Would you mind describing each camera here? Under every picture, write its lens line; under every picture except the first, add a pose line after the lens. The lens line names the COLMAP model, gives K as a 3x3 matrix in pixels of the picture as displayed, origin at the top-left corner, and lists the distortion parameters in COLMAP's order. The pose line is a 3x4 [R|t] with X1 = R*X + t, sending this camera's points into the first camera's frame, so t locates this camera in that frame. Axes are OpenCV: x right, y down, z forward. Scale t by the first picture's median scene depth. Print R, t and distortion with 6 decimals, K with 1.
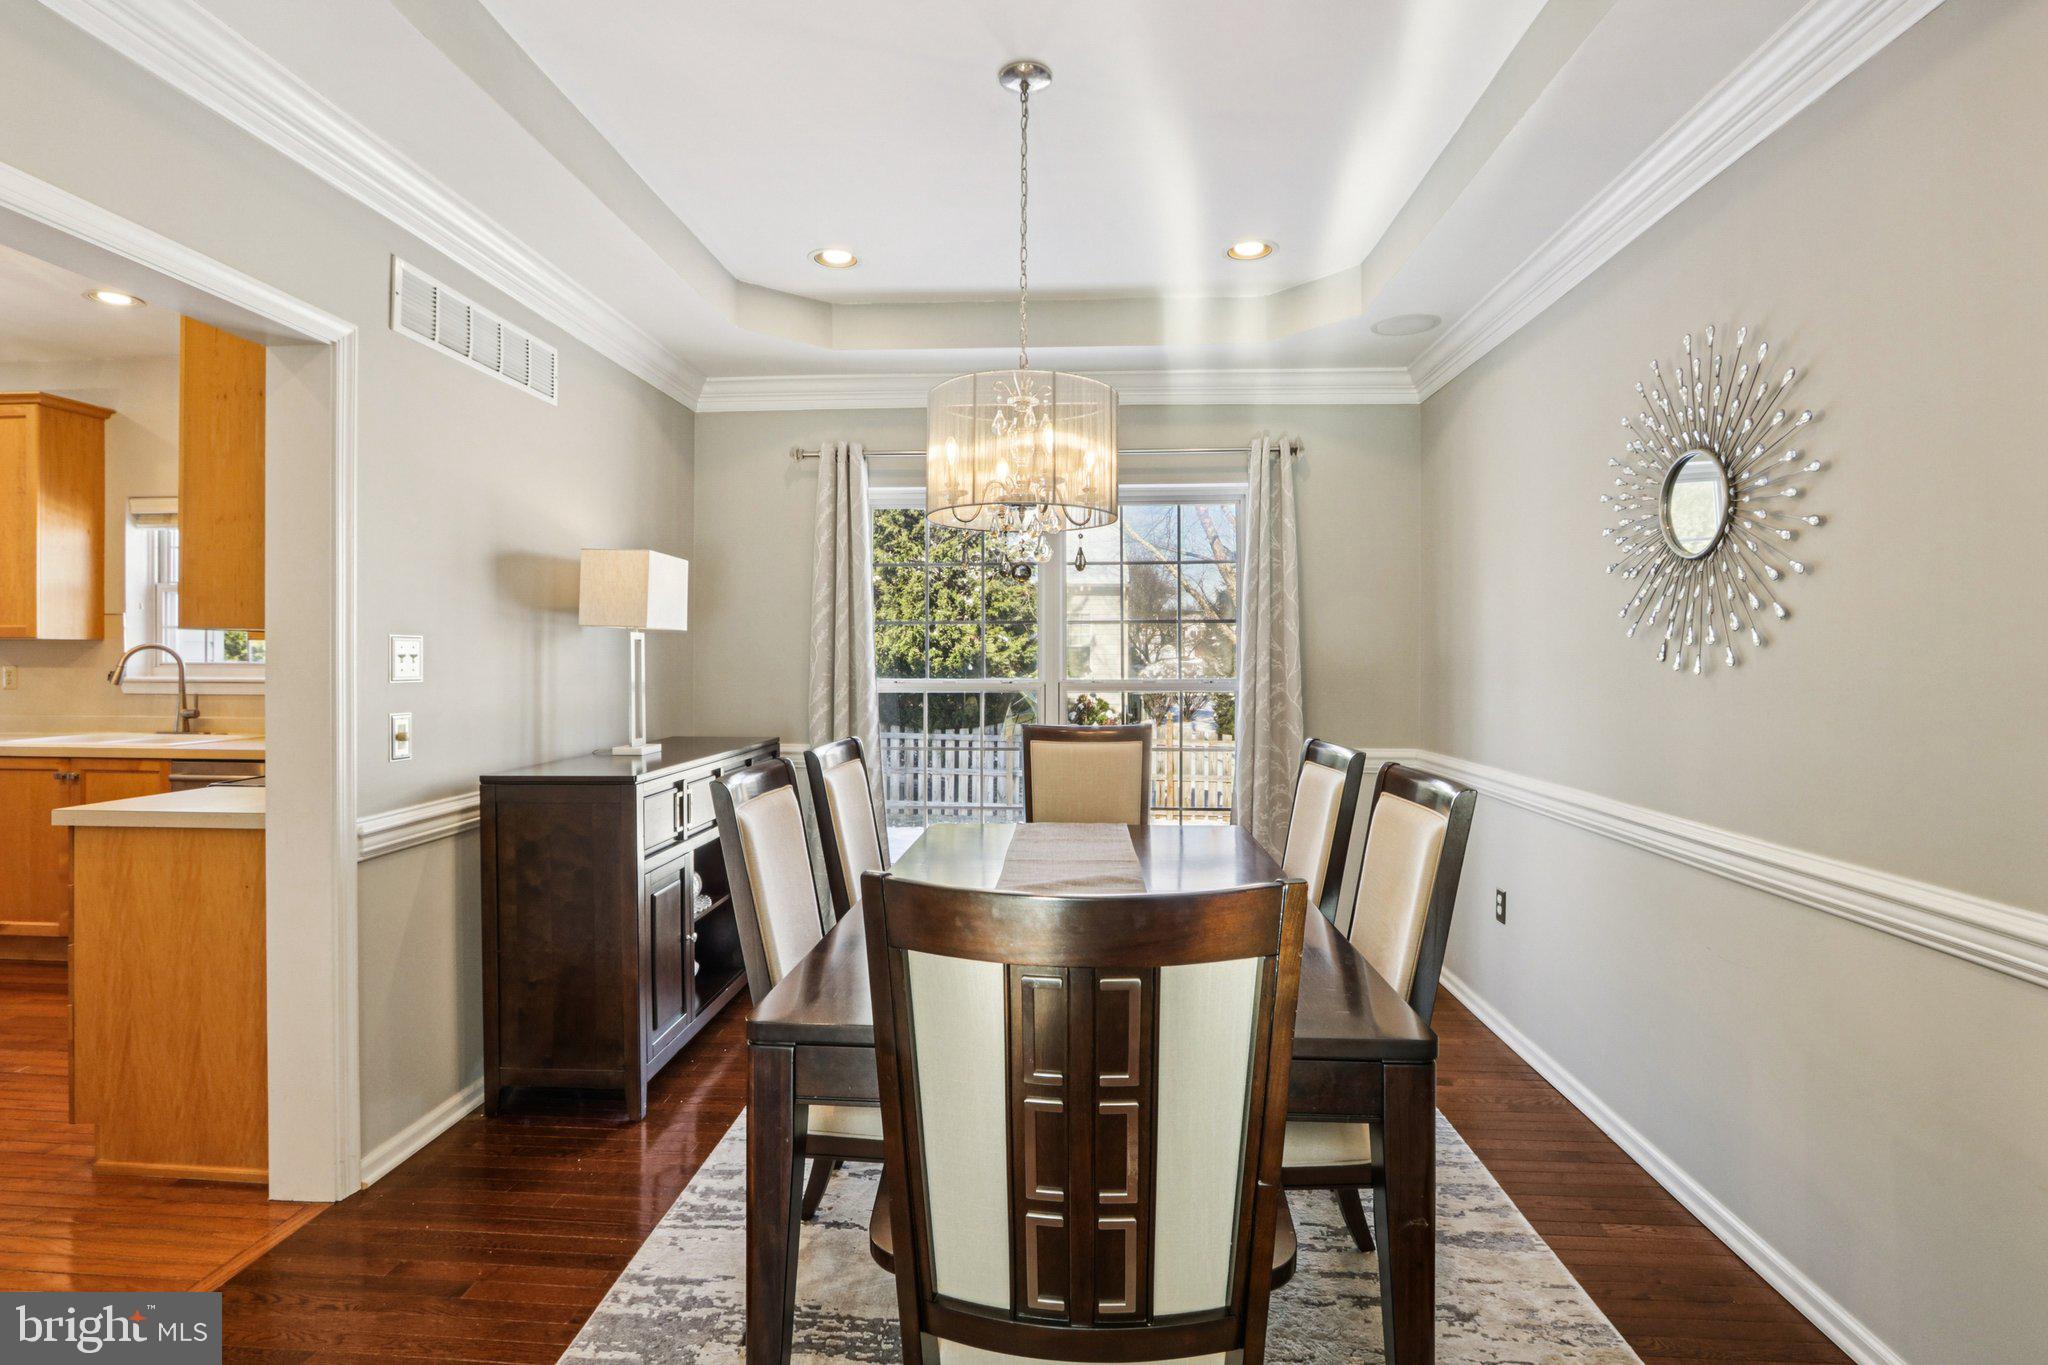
lens RADIAL K [[1002.8, 0, 1032.5], [0, 1002.8, 671.4], [0, 0, 1]] dist [-0.027035, 0.005160]
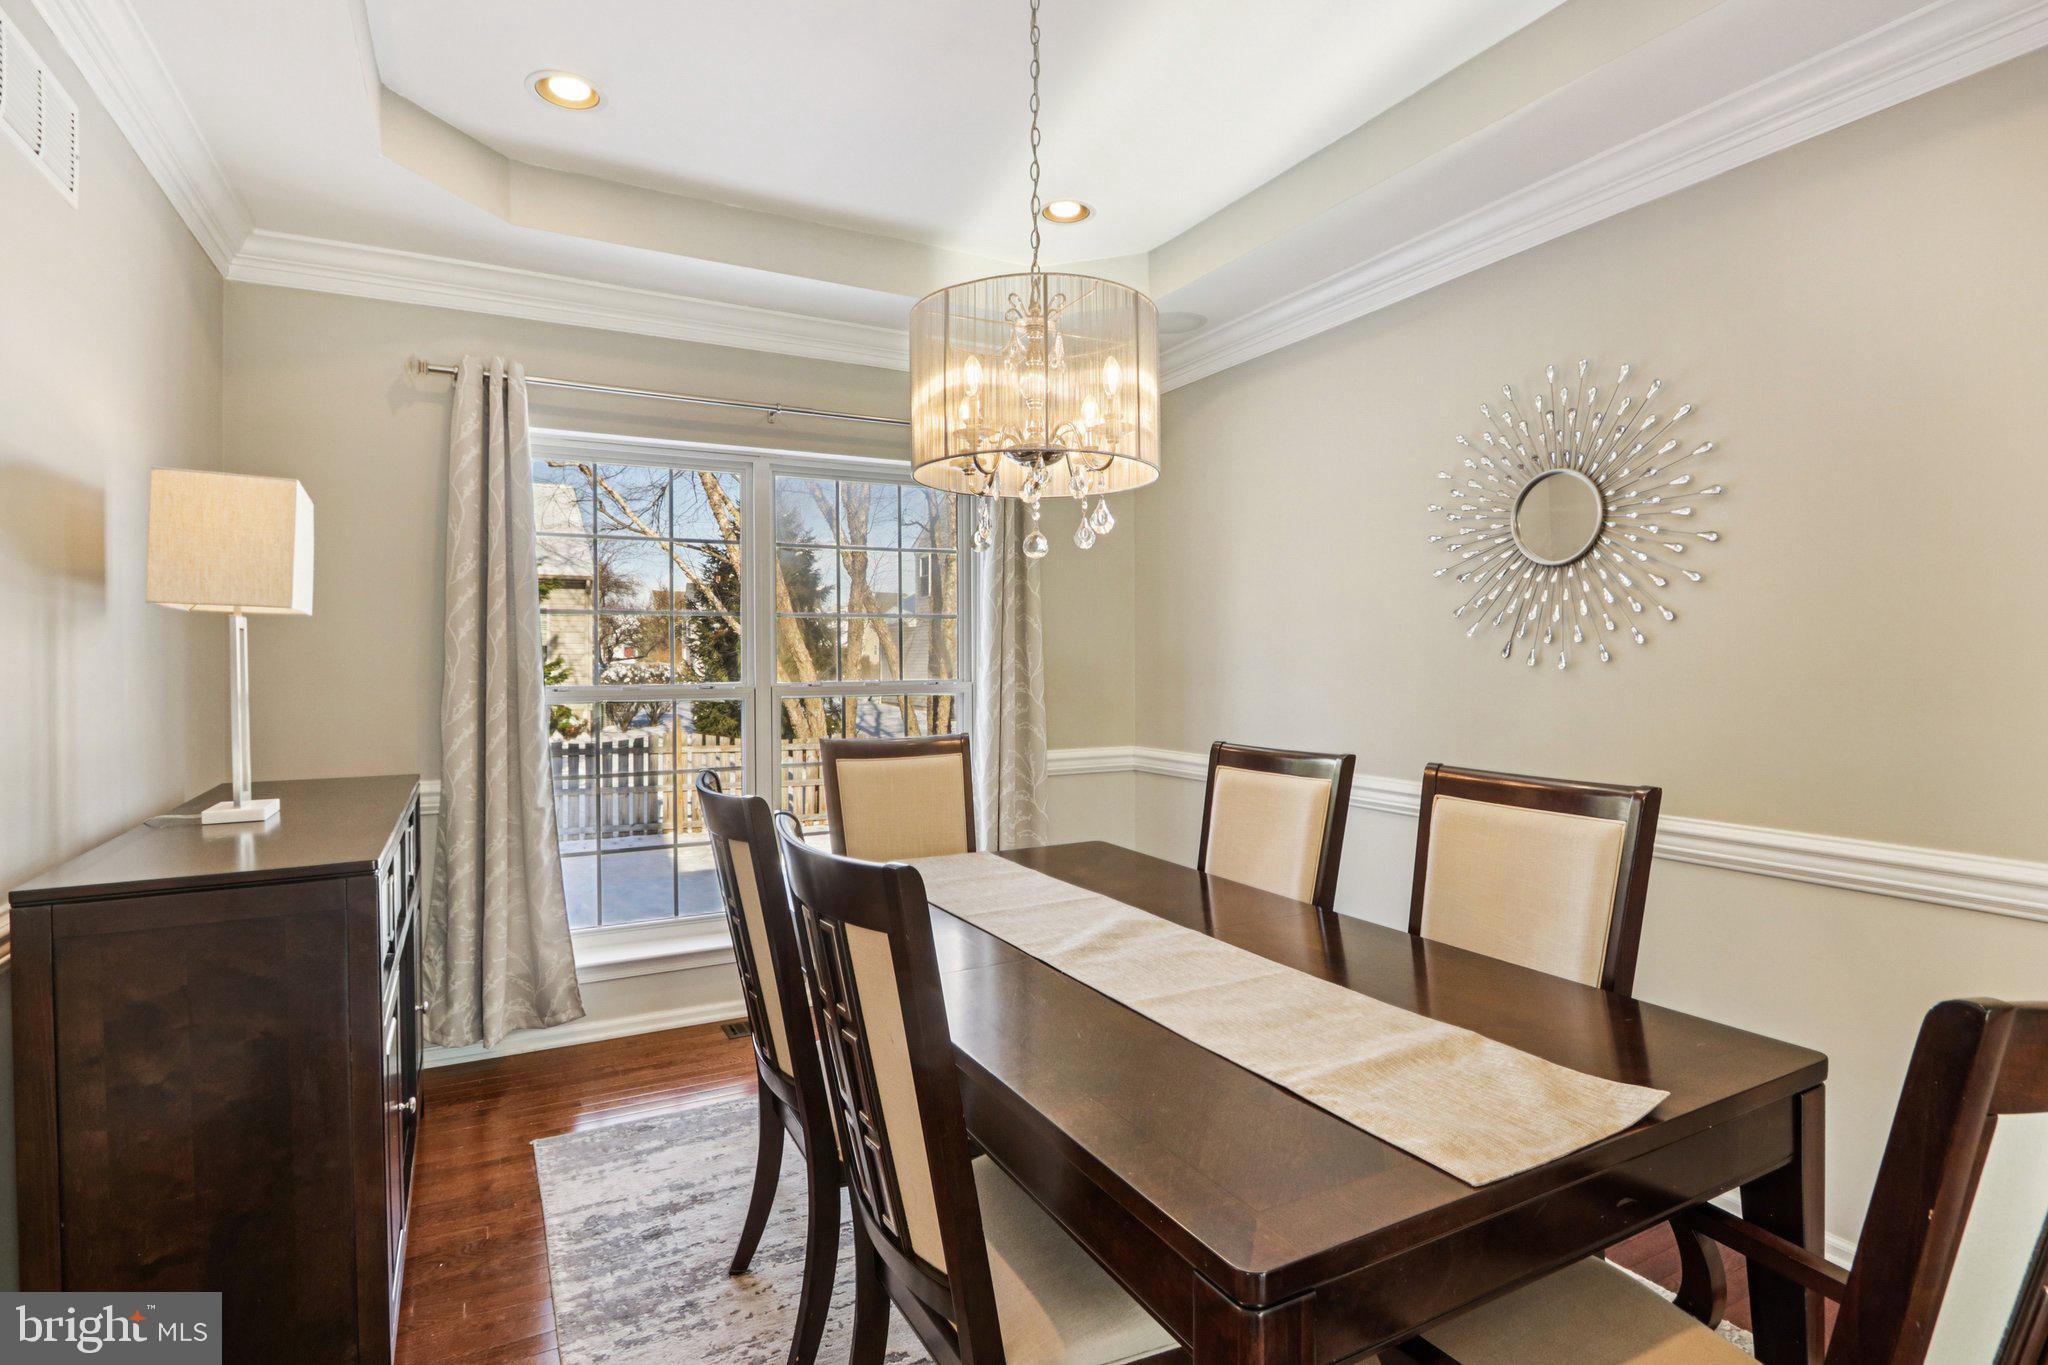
lens RADIAL K [[1002.8, 0, 1017.5], [0, 1002.8, 671.0], [0, 0, 1]] dist [-0.027035, 0.005160]
pose [[0.850890, -0.011385, 0.525220, -0.303057], [0.010904, 0.999933, 0.004010, -0.003979], [-0.525230, 0.002315, 0.850957, 0.242061]]
